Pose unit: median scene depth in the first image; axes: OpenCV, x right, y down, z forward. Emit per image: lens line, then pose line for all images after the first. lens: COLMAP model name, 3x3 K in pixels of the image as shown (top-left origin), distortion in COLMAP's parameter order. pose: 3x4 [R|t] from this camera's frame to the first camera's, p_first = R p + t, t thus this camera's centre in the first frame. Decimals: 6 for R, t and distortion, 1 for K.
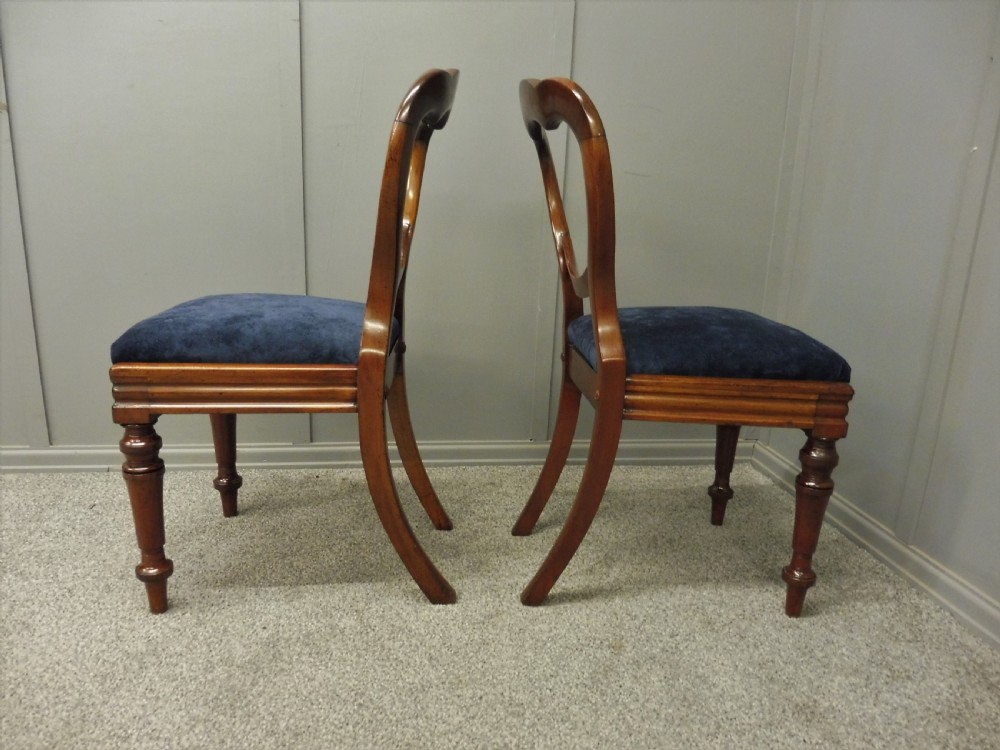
lens RADIAL K [[727.9, 0, 497.6], [0, 727.9, 377.5], [0, 0, 1]] dist [-0.049050, 0.024182]
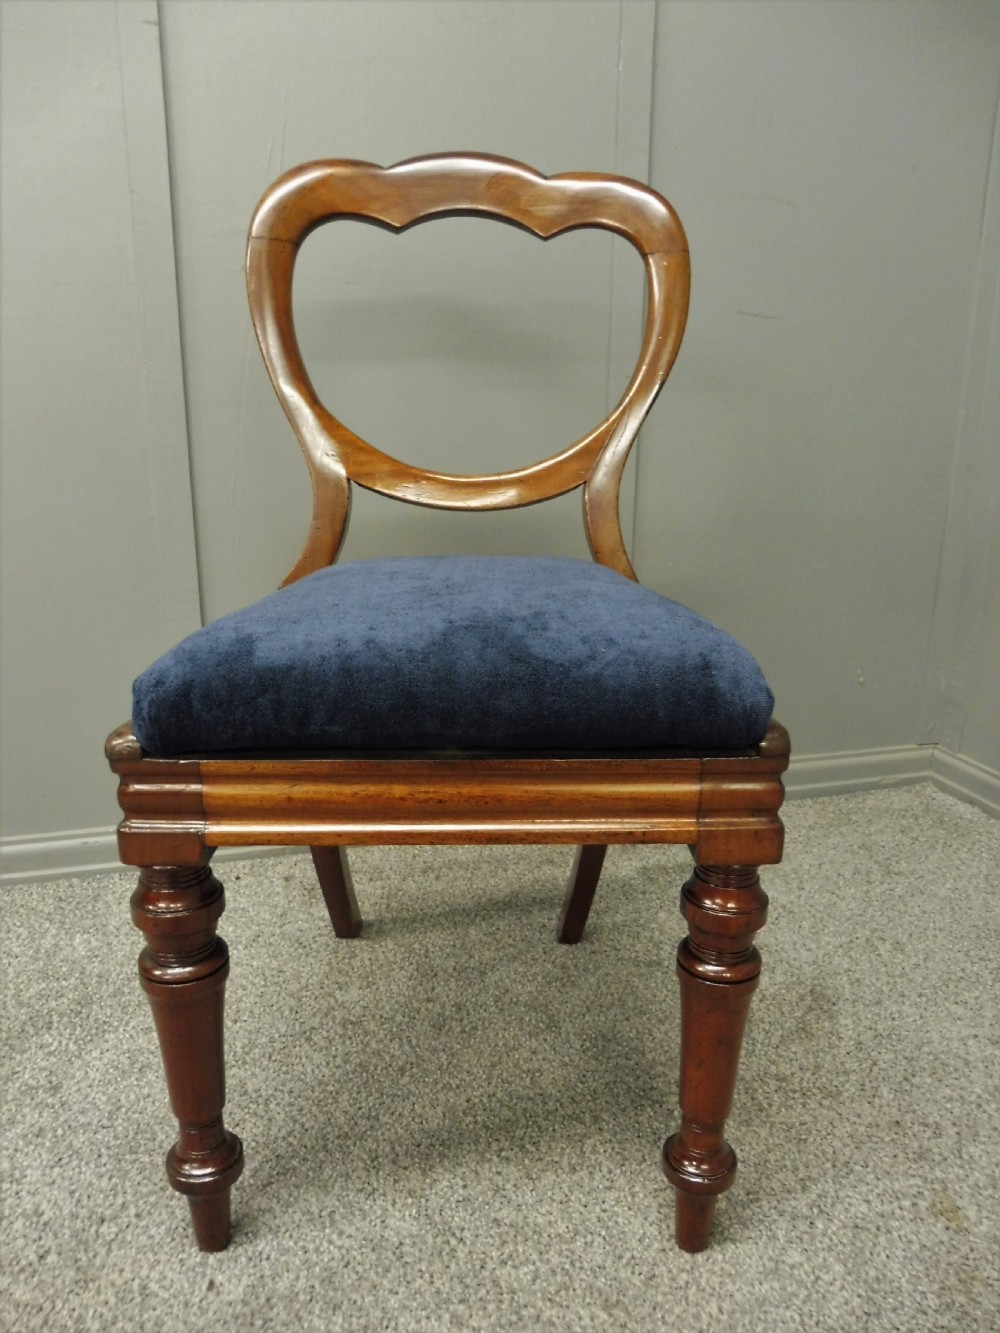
lens RADIAL K [[977.2, 0, 487.8], [0, 977.2, 668.3], [0, 0, 1]] dist [-0.093184, 0.079434]
pose [[0.990966, -0.066922, 0.116227, -0.203986], [0.064399, 0.997603, 0.025331, -0.044277], [-0.117643, -0.017618, 0.992900, 0.377932]]
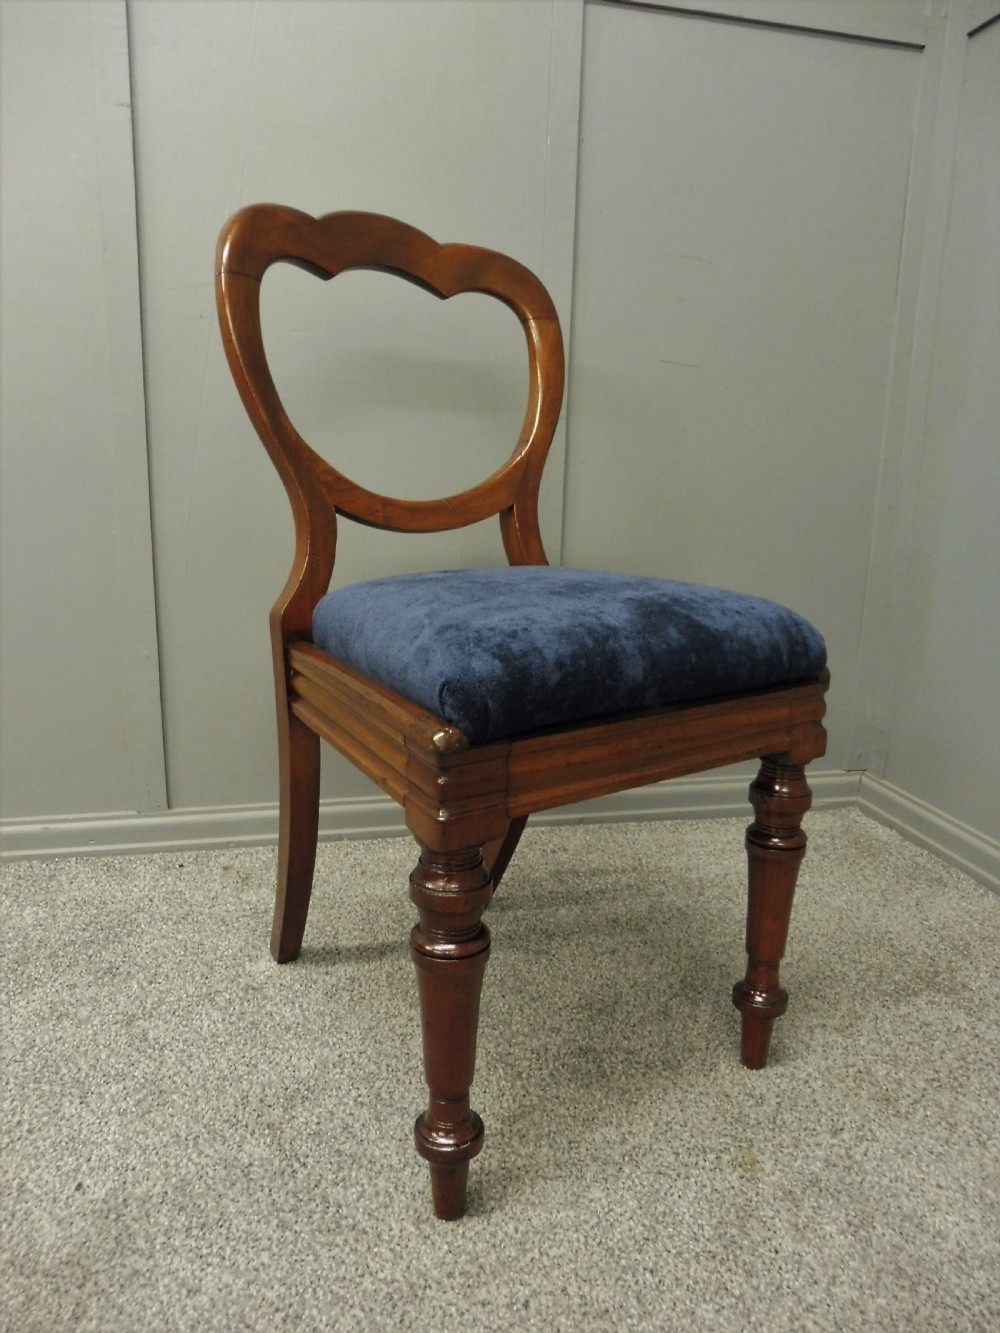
lens RADIAL K [[977.2, 0, 487.8], [0, 977.2, 668.3], [0, 0, 1]] dist [-0.093184, 0.079434]
pose [[0.996322, -0.035844, 0.077833, -0.077535], [0.037463, 0.999109, -0.019440, -0.003852], [-0.077067, 0.022284, 0.996777, 0.266587]]
